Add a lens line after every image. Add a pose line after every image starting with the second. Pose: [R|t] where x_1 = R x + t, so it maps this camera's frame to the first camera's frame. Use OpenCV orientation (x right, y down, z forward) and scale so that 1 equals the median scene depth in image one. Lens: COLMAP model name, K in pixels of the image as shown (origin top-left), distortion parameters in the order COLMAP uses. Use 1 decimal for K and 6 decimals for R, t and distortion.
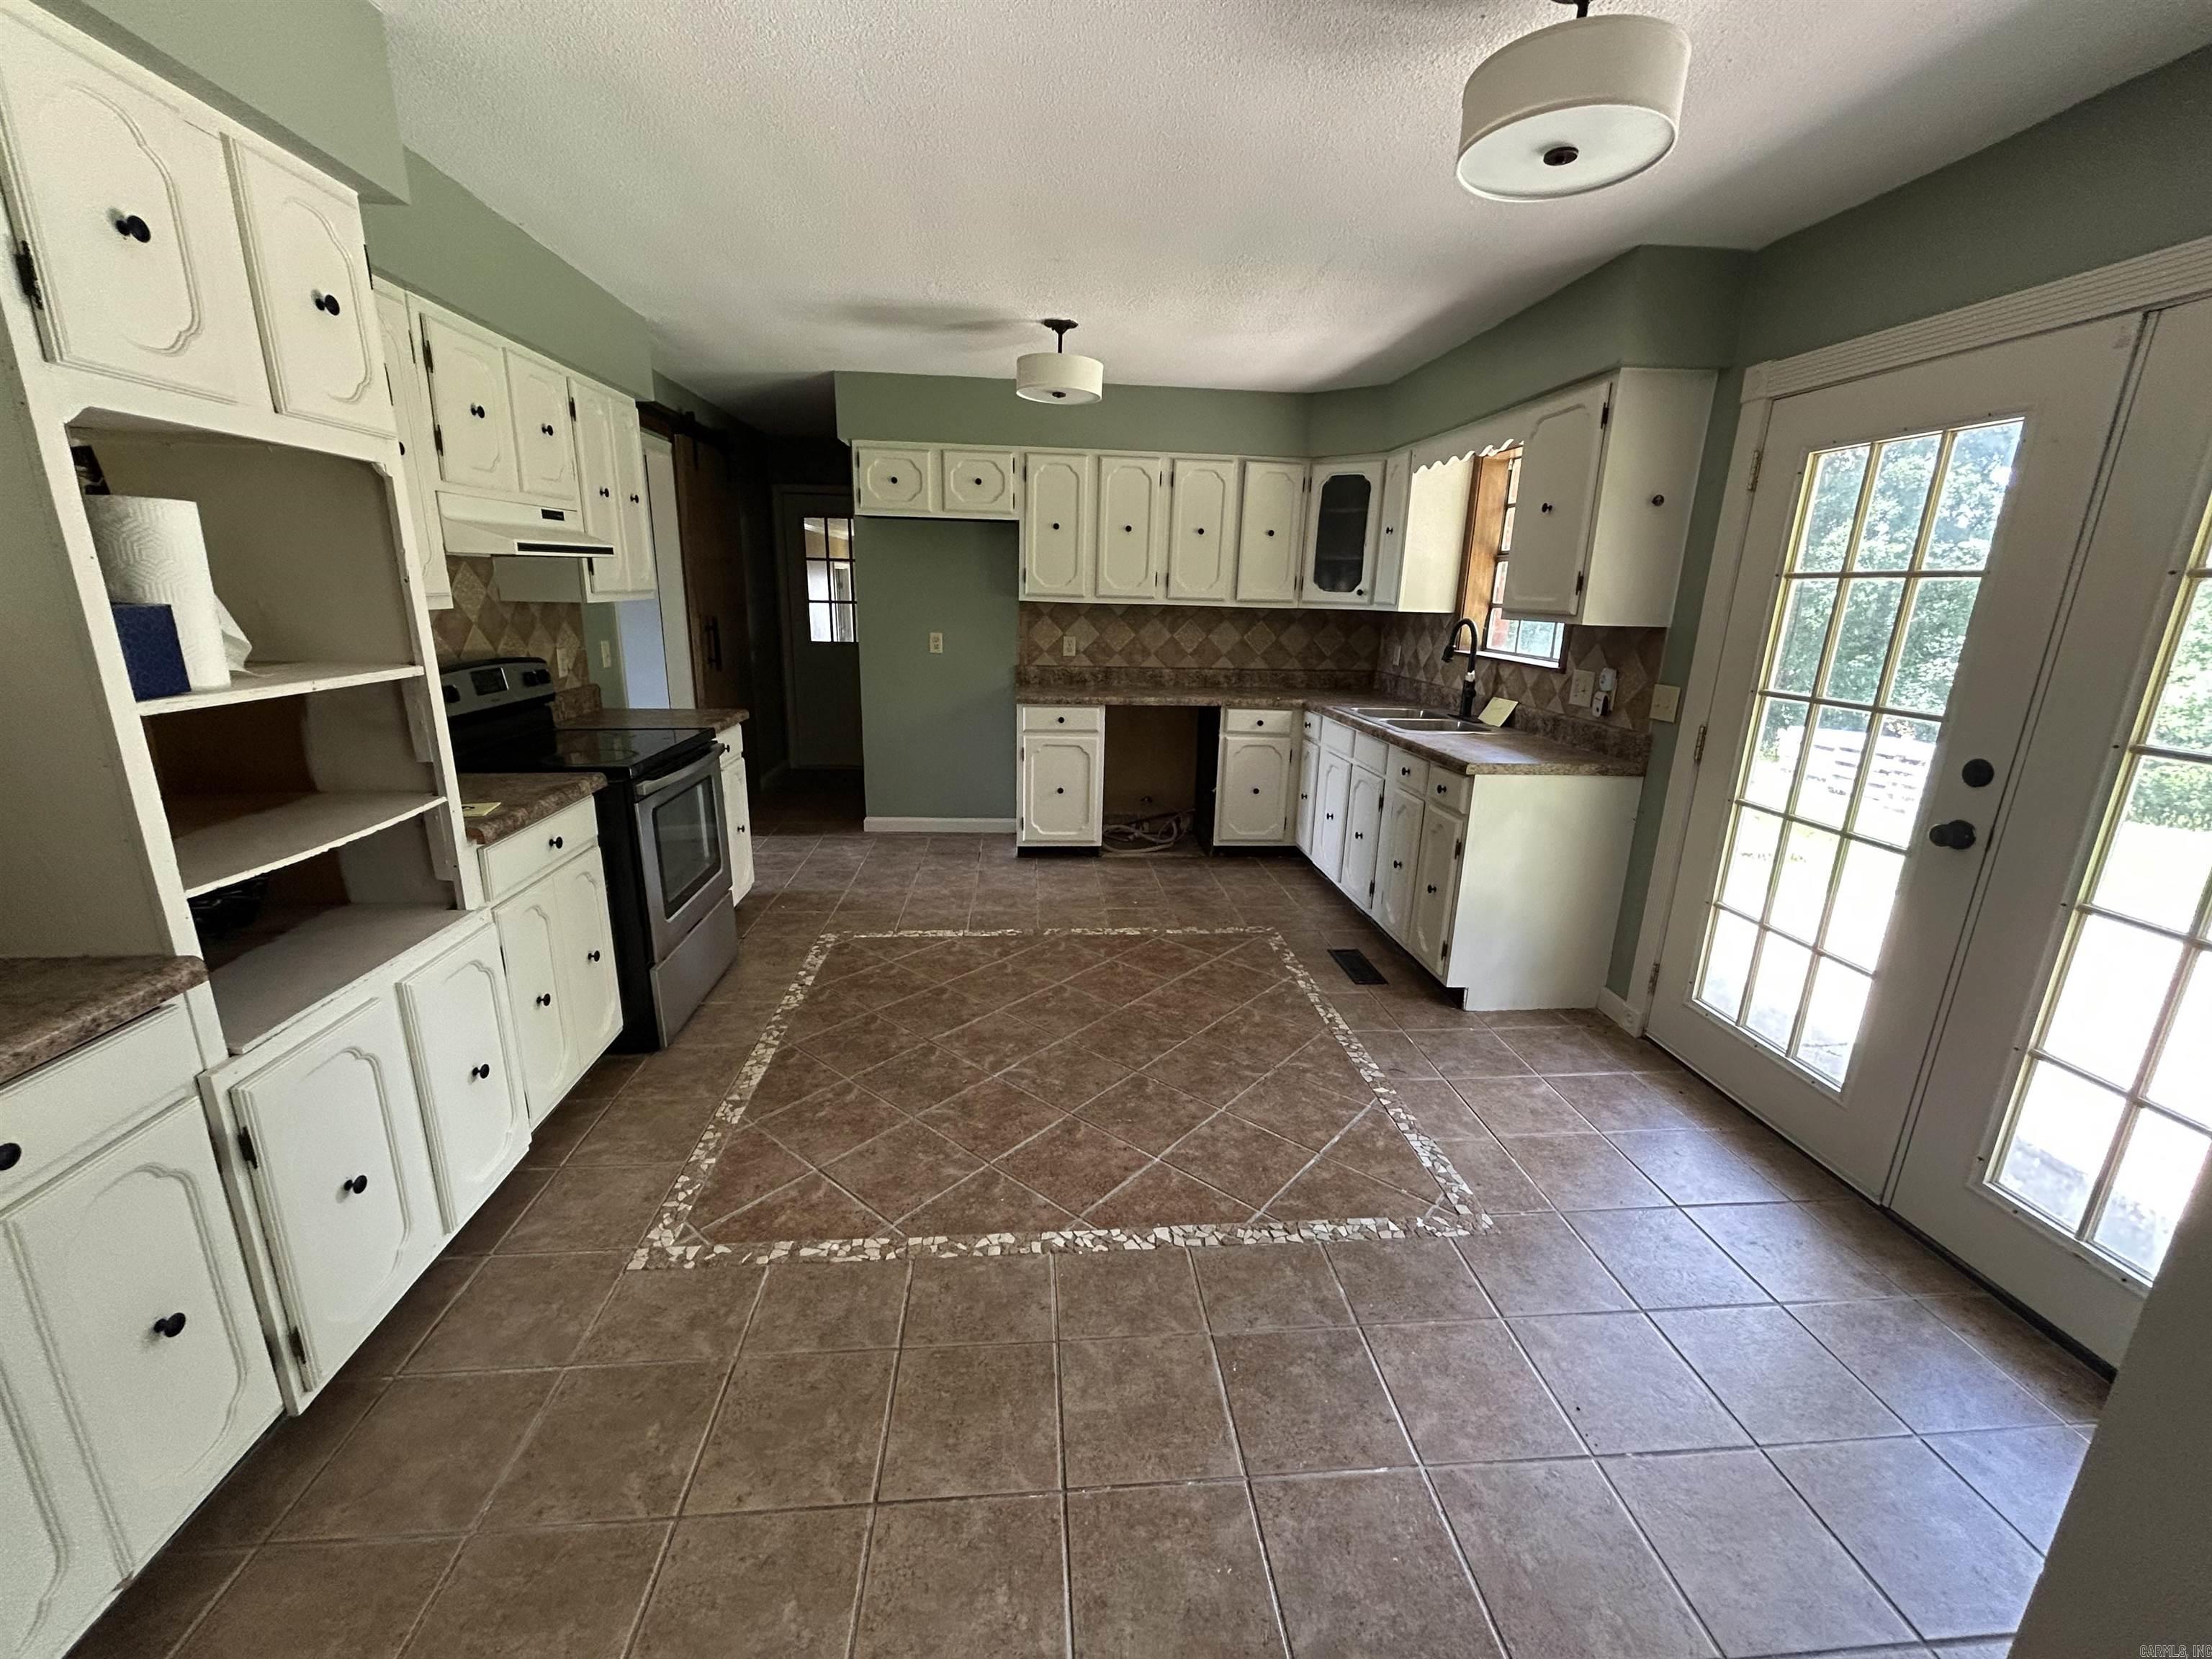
lens RADIAL K [[898.1, 0, 1099.1], [0, 898.1, 828.9], [0, 0, 1]] dist [0.000602, 0.002471]
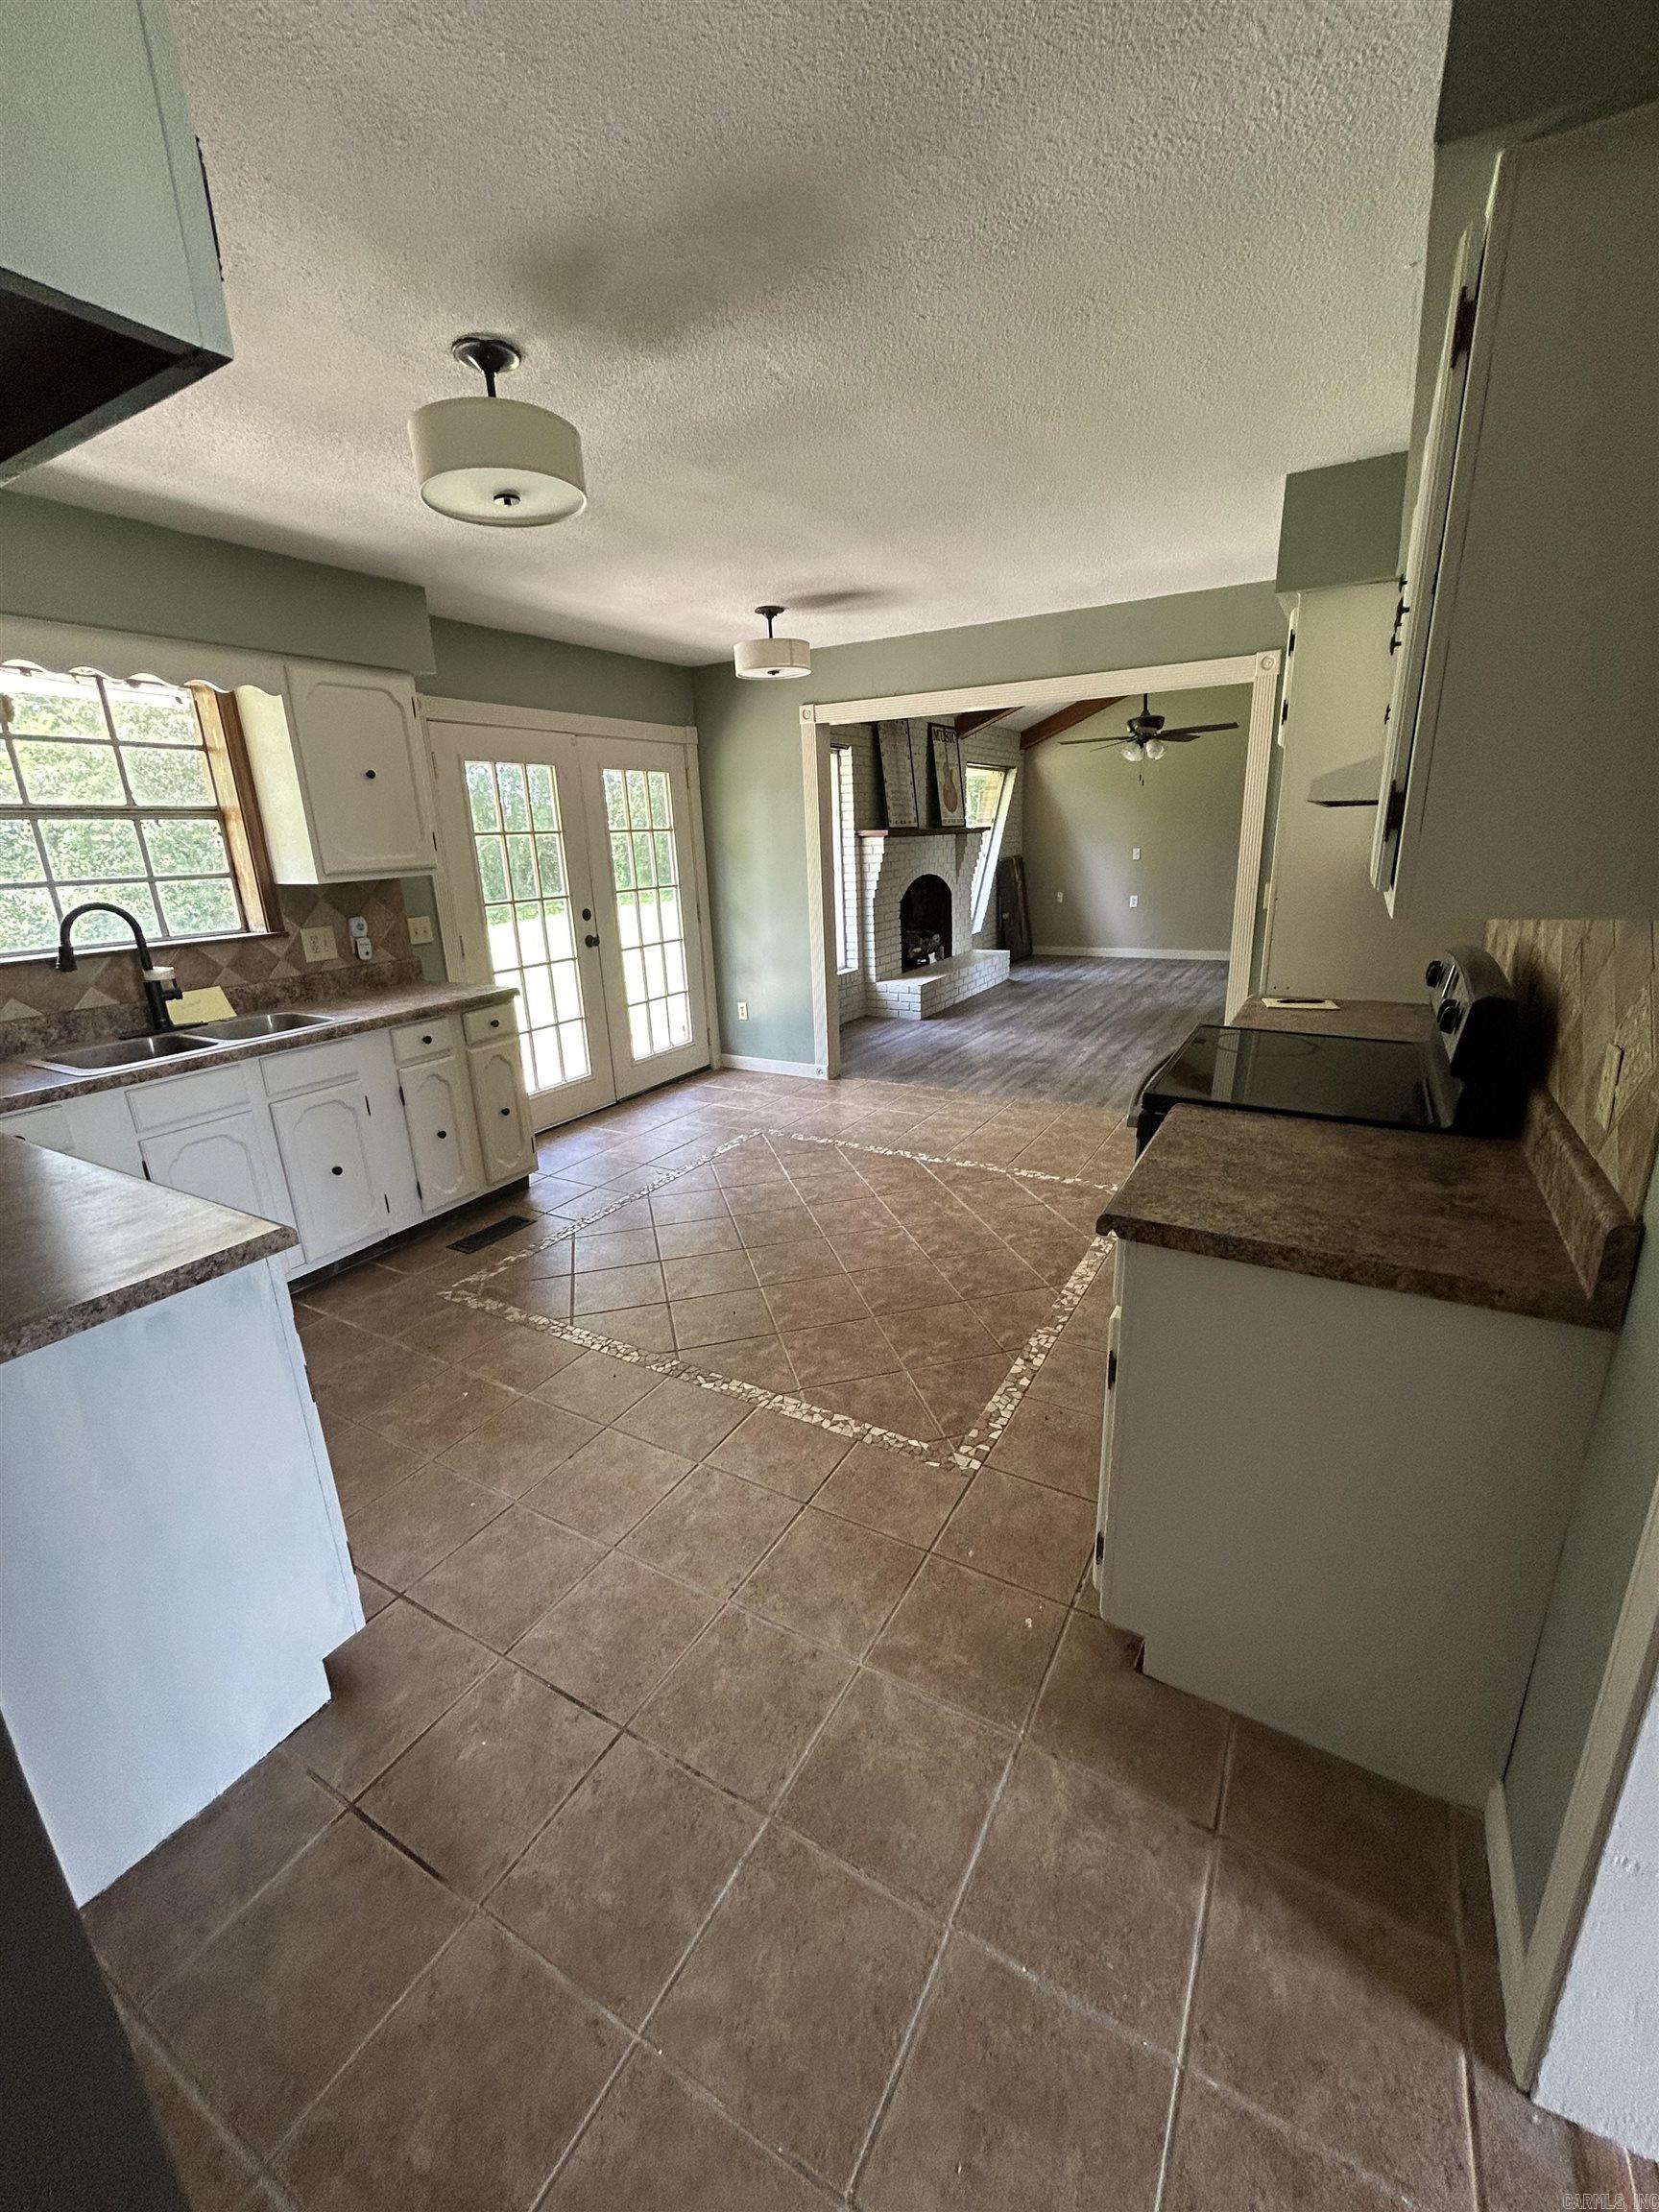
lens RADIAL K [[898.1, 0, 834.7], [0, 898.1, 1102.4], [0, 0, 1]] dist [0.000602, 0.002471]
pose [[-0.824791, -0.160749, 0.542106, -0.681037], [0.161545, 0.851786, 0.498362, -0.511218], [-0.541869, 0.498619, -0.676577, 1.772455]]
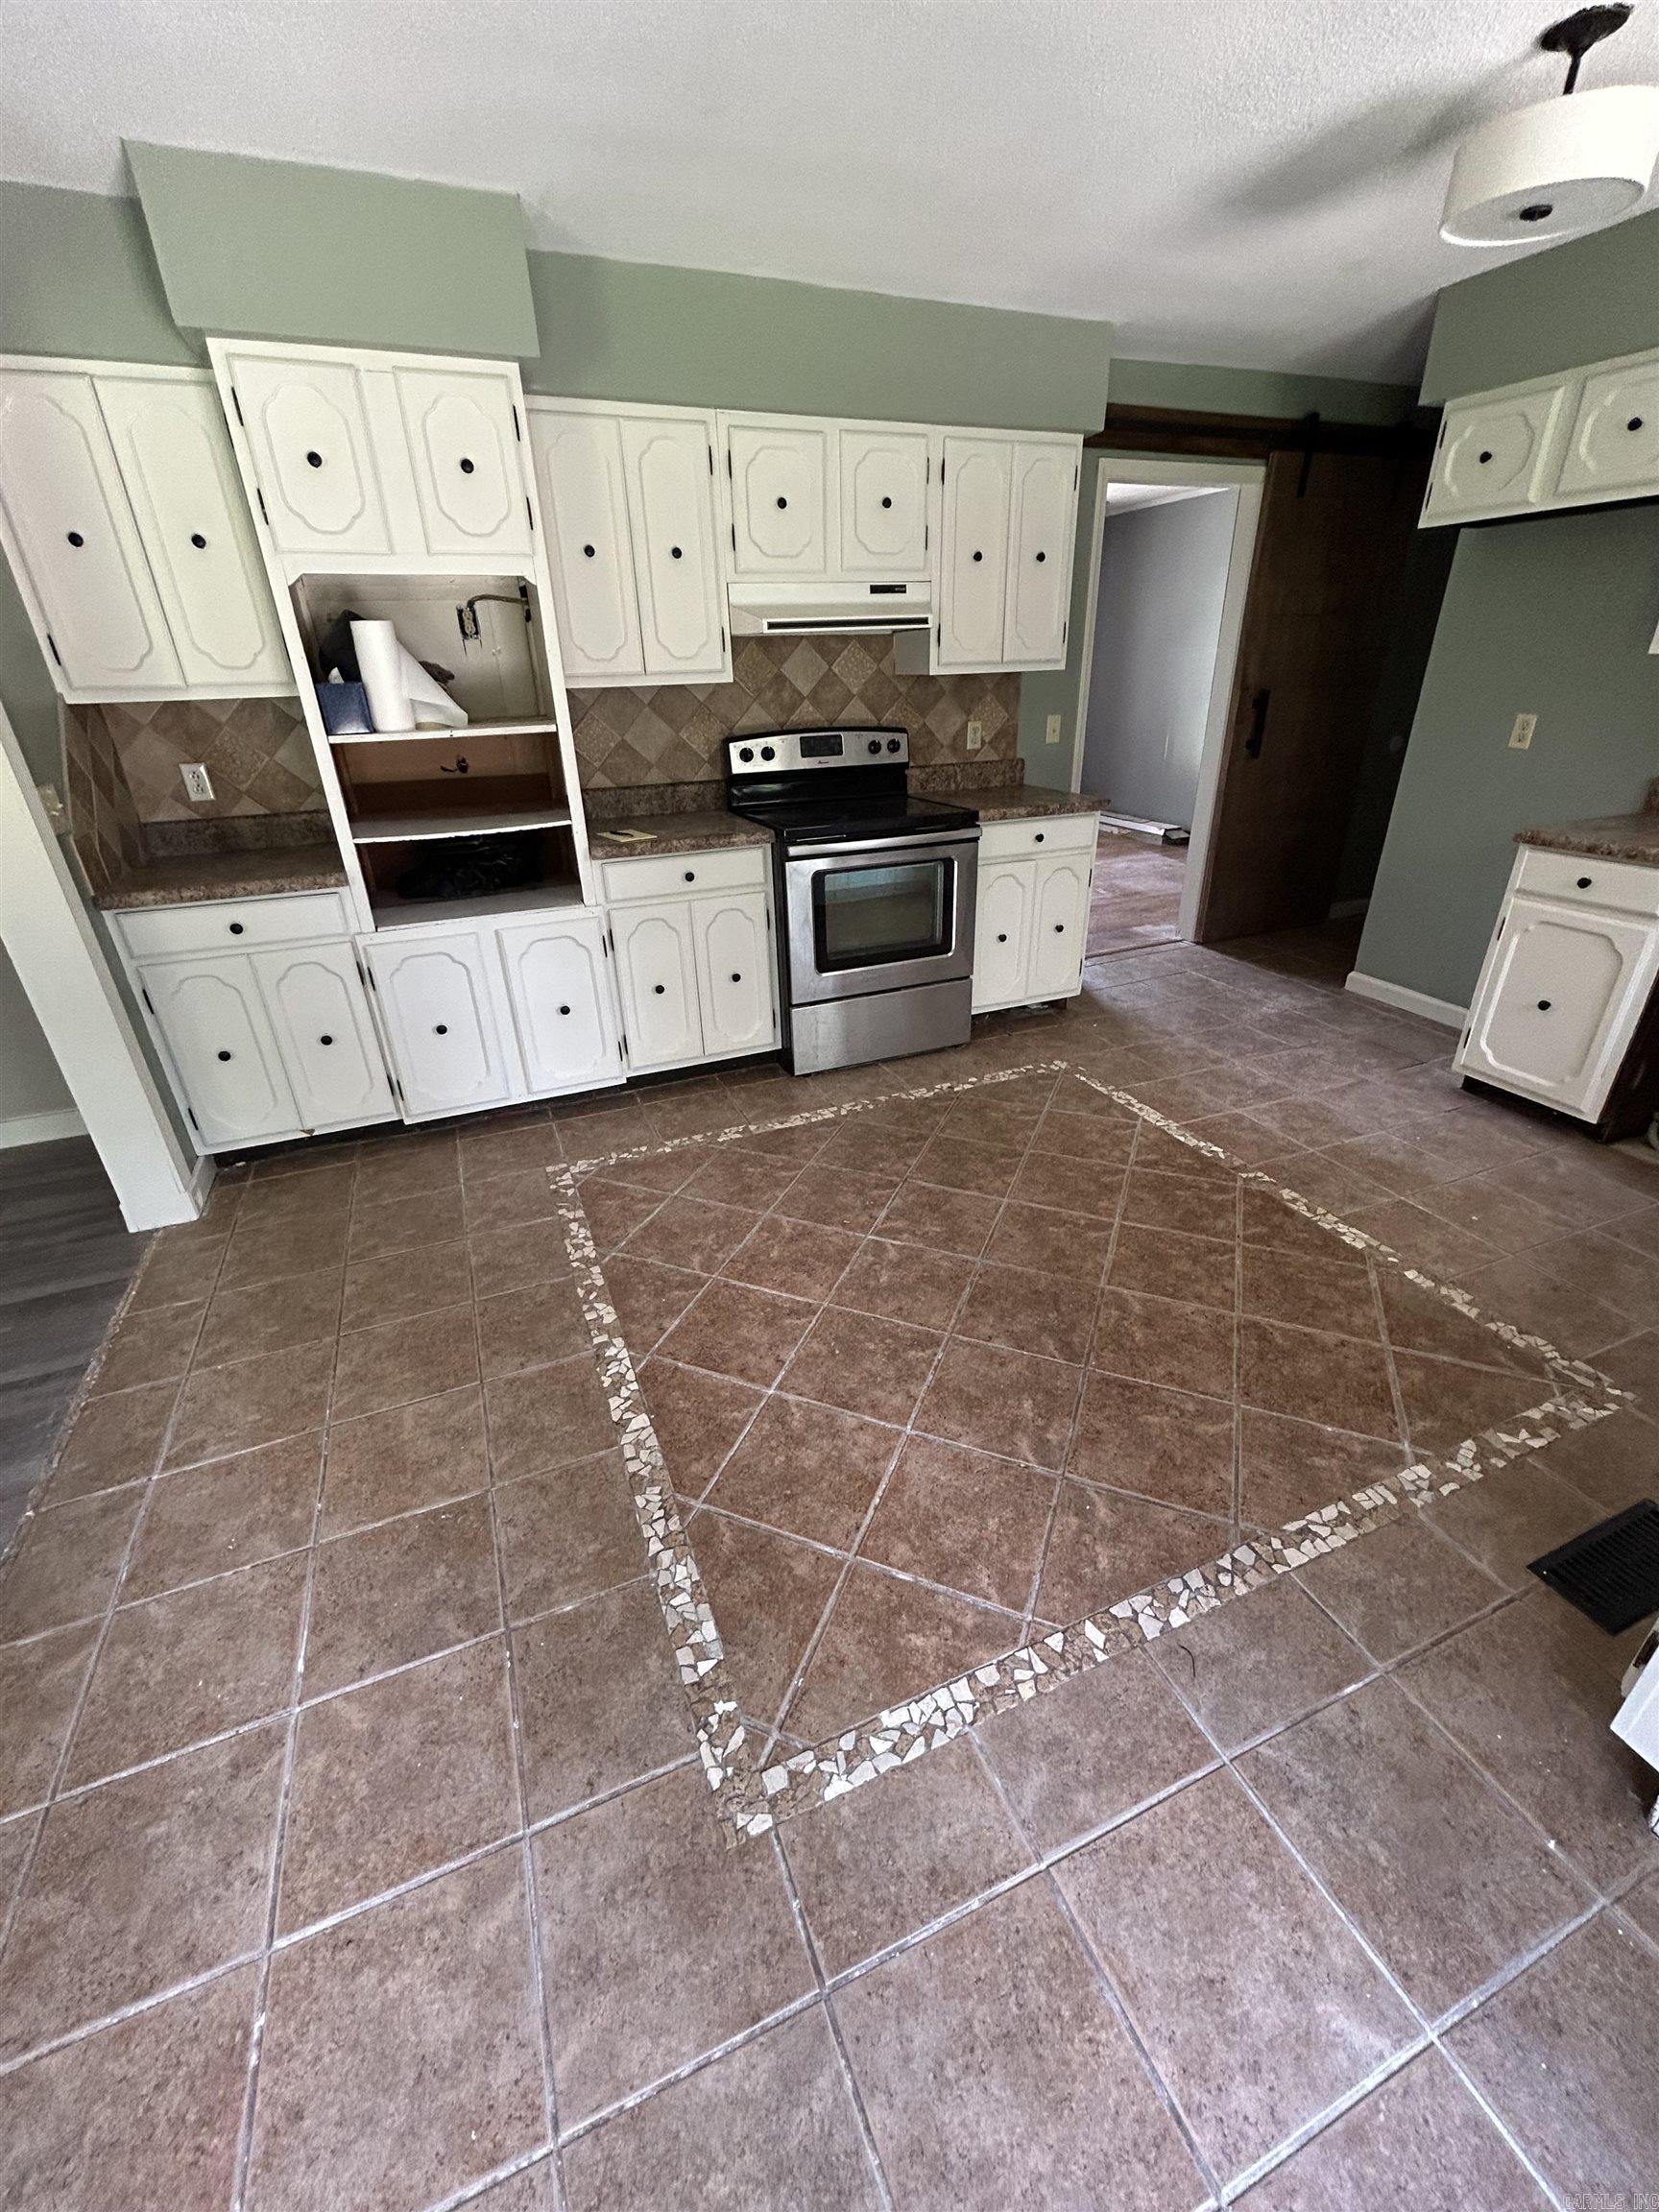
lens RADIAL K [[898.1, 0, 834.7], [0, 898.1, 1102.4], [0, 0, 1]] dist [0.000602, 0.002471]
pose [[0.311806, 0.393626, -0.864775, 0.575836], [-0.217733, 0.915531, 0.338223, -0.138100], [0.924862, 0.082830, 0.371173, 0.606385]]
